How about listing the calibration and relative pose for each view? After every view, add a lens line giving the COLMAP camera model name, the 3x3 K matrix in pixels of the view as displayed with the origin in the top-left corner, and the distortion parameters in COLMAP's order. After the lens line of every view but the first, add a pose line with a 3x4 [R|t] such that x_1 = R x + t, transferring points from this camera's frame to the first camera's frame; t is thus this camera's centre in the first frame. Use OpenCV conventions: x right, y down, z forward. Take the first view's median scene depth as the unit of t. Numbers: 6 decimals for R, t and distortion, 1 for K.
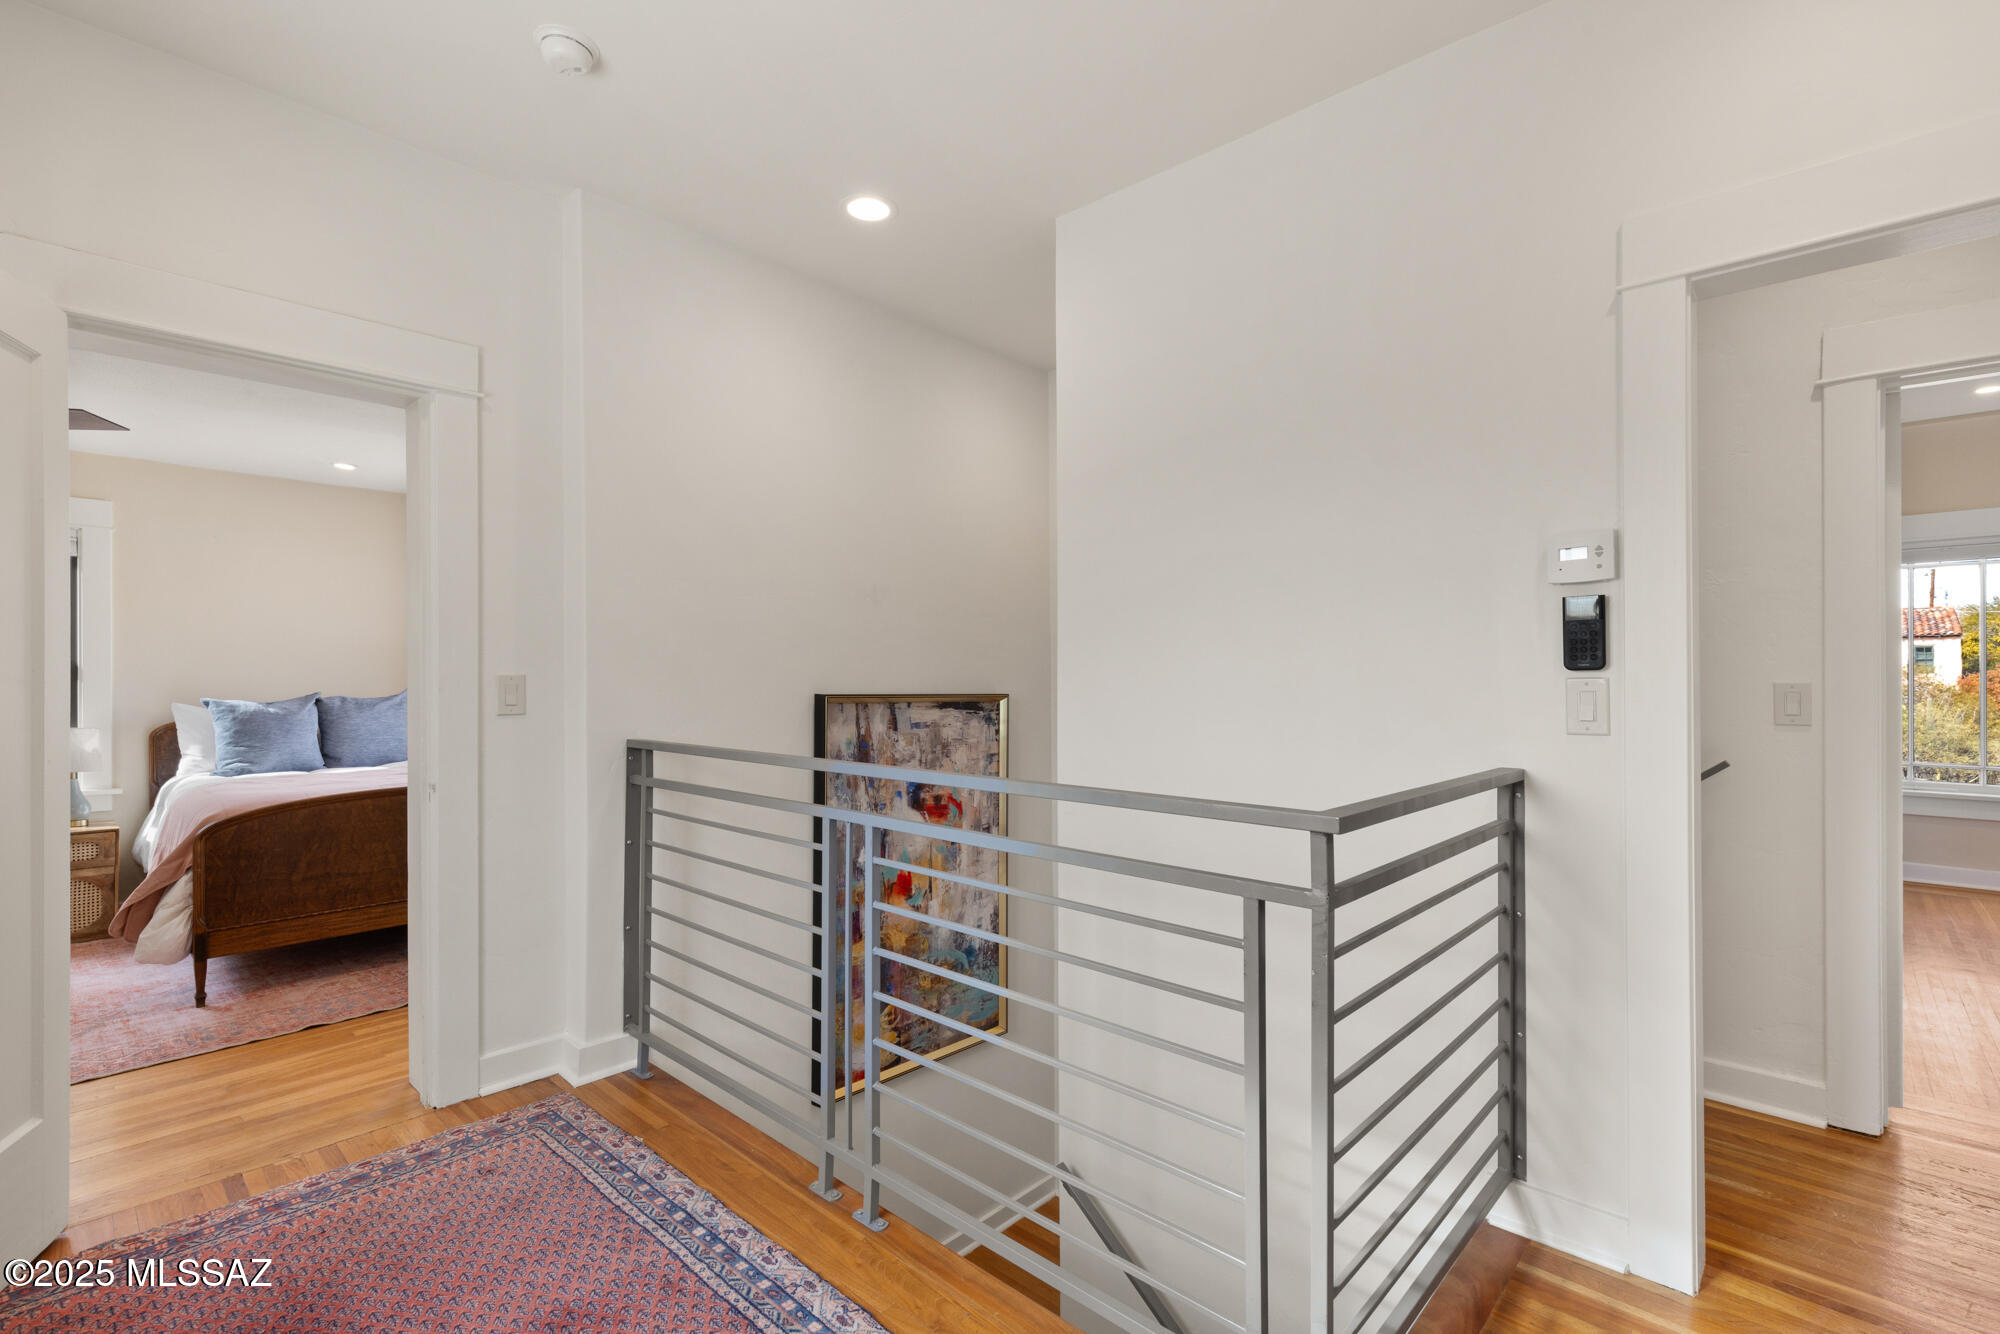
lens RADIAL K [[915.6, 0, 1004.4], [0, 915.6, 674.9], [0, 0, 1]] dist [0.010450, -0.001414]
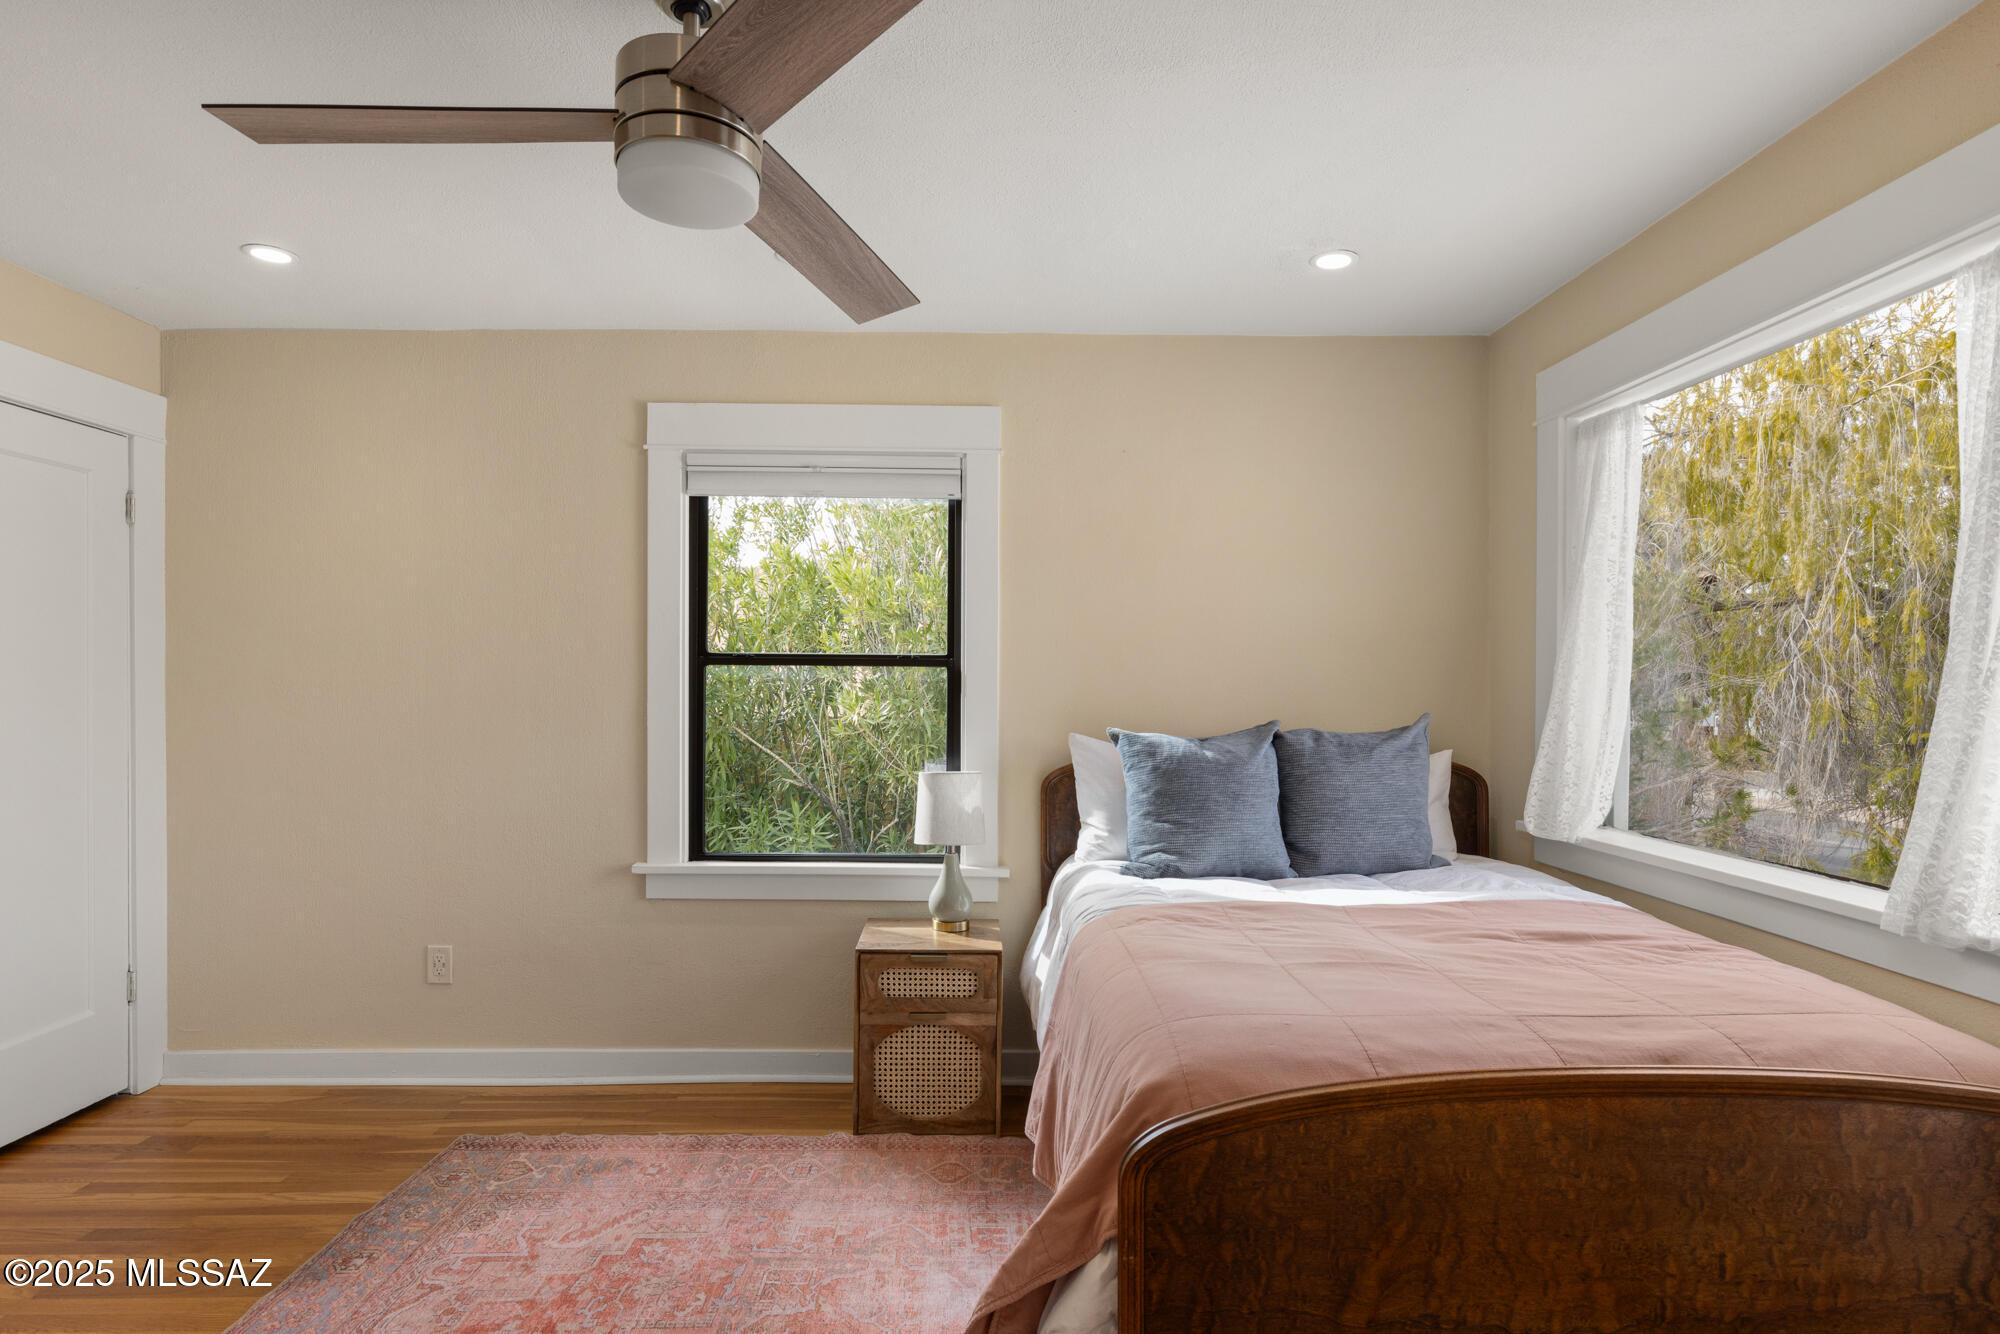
lens RADIAL K [[1053.1, 0, 997.6], [0, 1053.1, 675.0], [0, 0, 1]] dist [-0.002232, 0.003314]
pose [[0.699034, 0.001781, -0.715087, -0.457644], [-0.004573, 0.999988, -0.001979, -0.005219], [0.715074, 0.004654, 0.699033, 0.501843]]
